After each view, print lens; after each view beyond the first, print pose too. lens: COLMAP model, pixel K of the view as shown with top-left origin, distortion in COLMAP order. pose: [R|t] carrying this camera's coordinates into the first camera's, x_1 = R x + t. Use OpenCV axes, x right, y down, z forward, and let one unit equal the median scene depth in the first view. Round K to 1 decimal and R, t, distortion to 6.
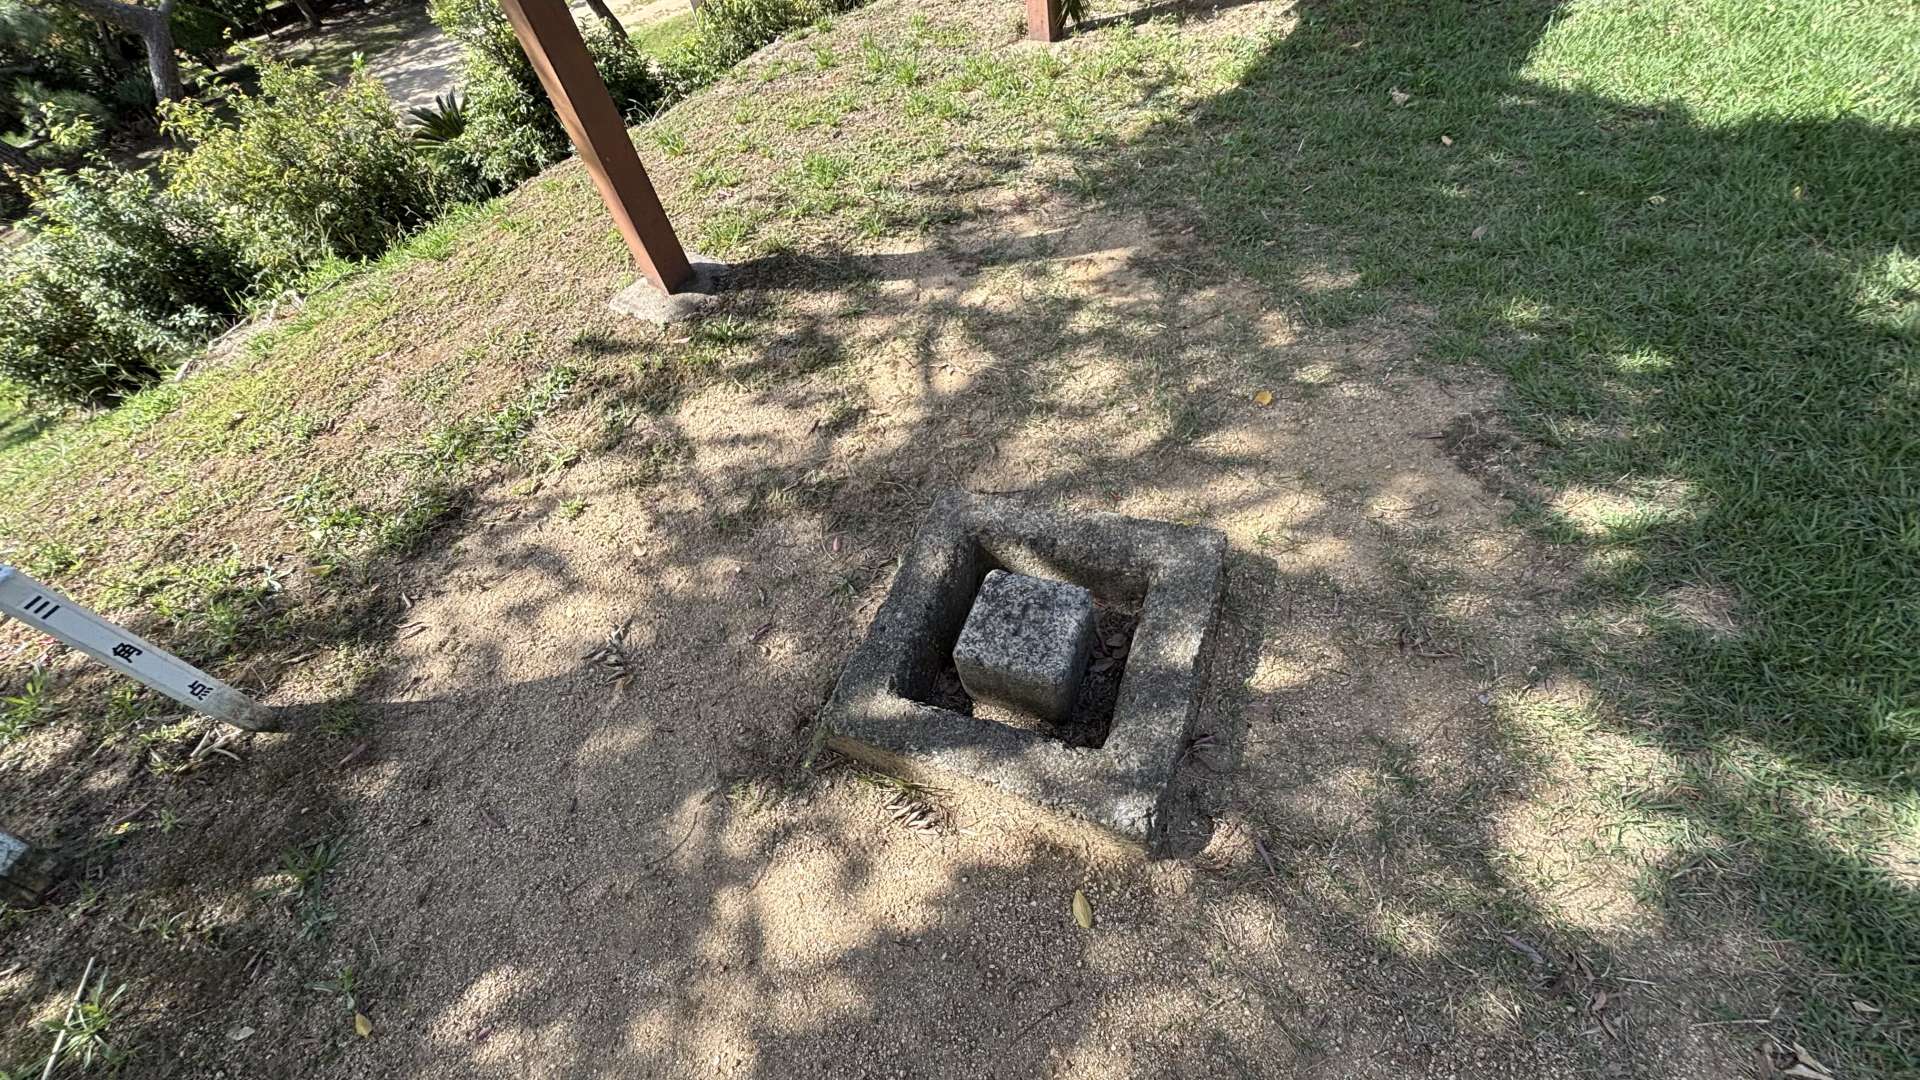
lens RADIAL K [[770.6, 0, 921.0], [0, 770.6, 533.8], [0, 0, 1]] dist [0.001855, 0.000804]
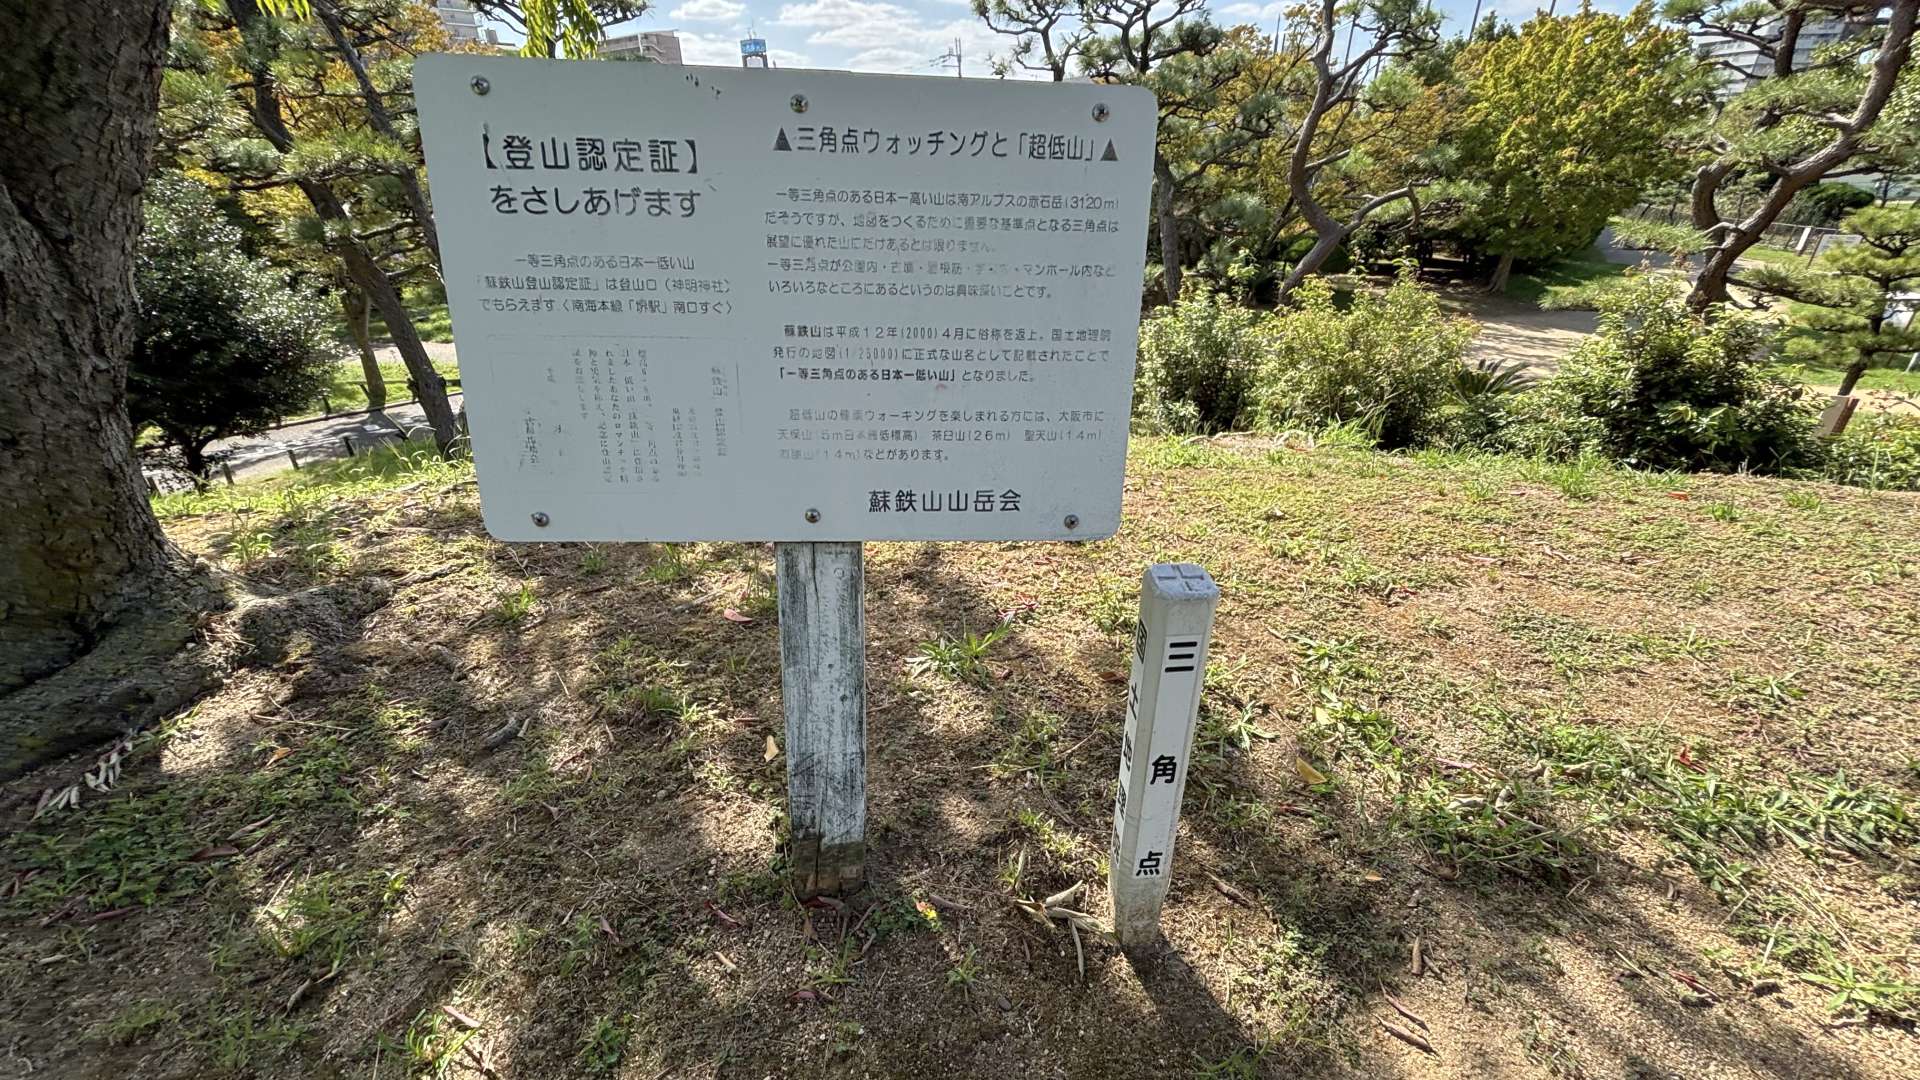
lens RADIAL K [[770.6, 0, 963.8], [0, 770.6, 537.3], [0, 0, 1]] dist [0.001855, 0.000804]
pose [[0.437029, 0.543741, -0.716486, -0.540344], [-0.722755, 0.686447, 0.080092, 0.066770], [0.535379, 0.482841, 0.692989, 0.307196]]
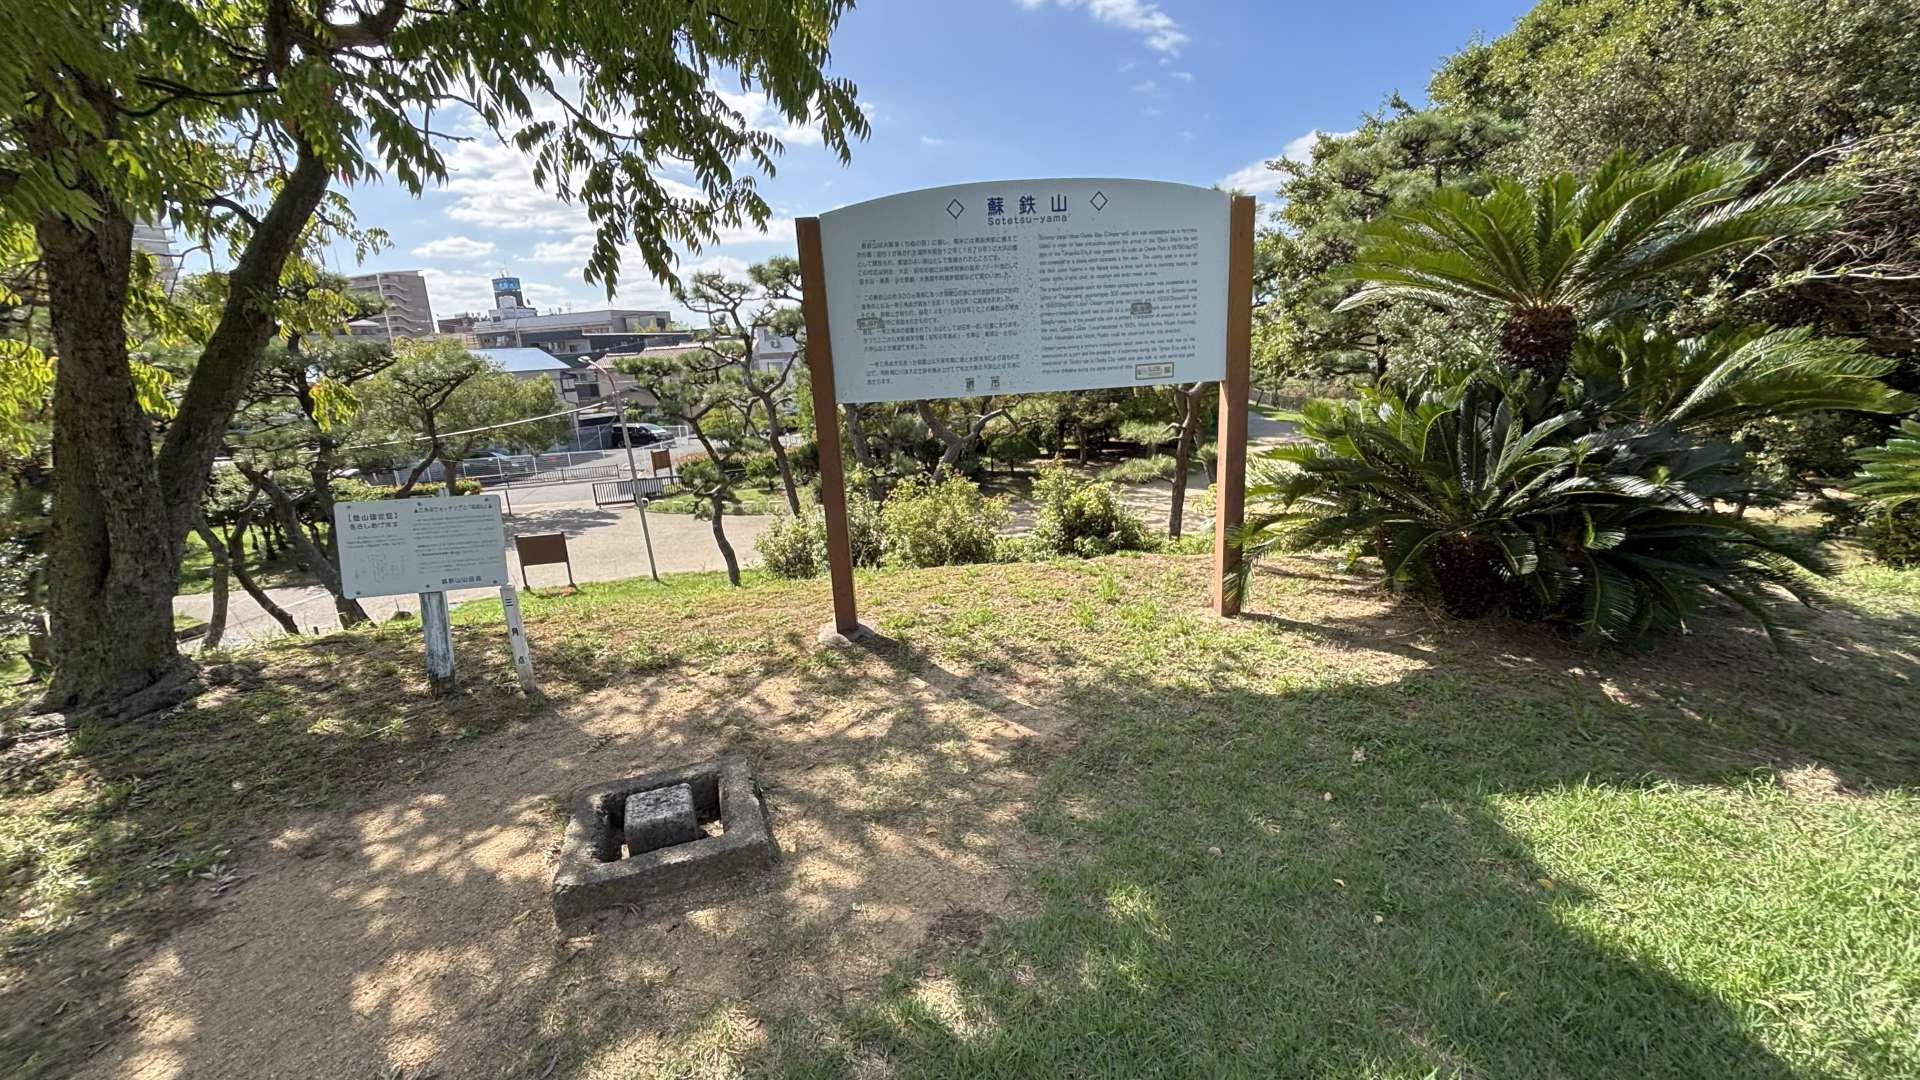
lens RADIAL K [[770.6, 0, 957.9], [0, 770.6, 538.7], [0, 0, 1]] dist [0.001855, 0.000804]
pose [[0.667606, 0.302878, -0.680123, 1.157353], [-0.605682, 0.752179, -0.259568, -0.218259], [0.432956, 0.585228, 0.685607, -0.228398]]
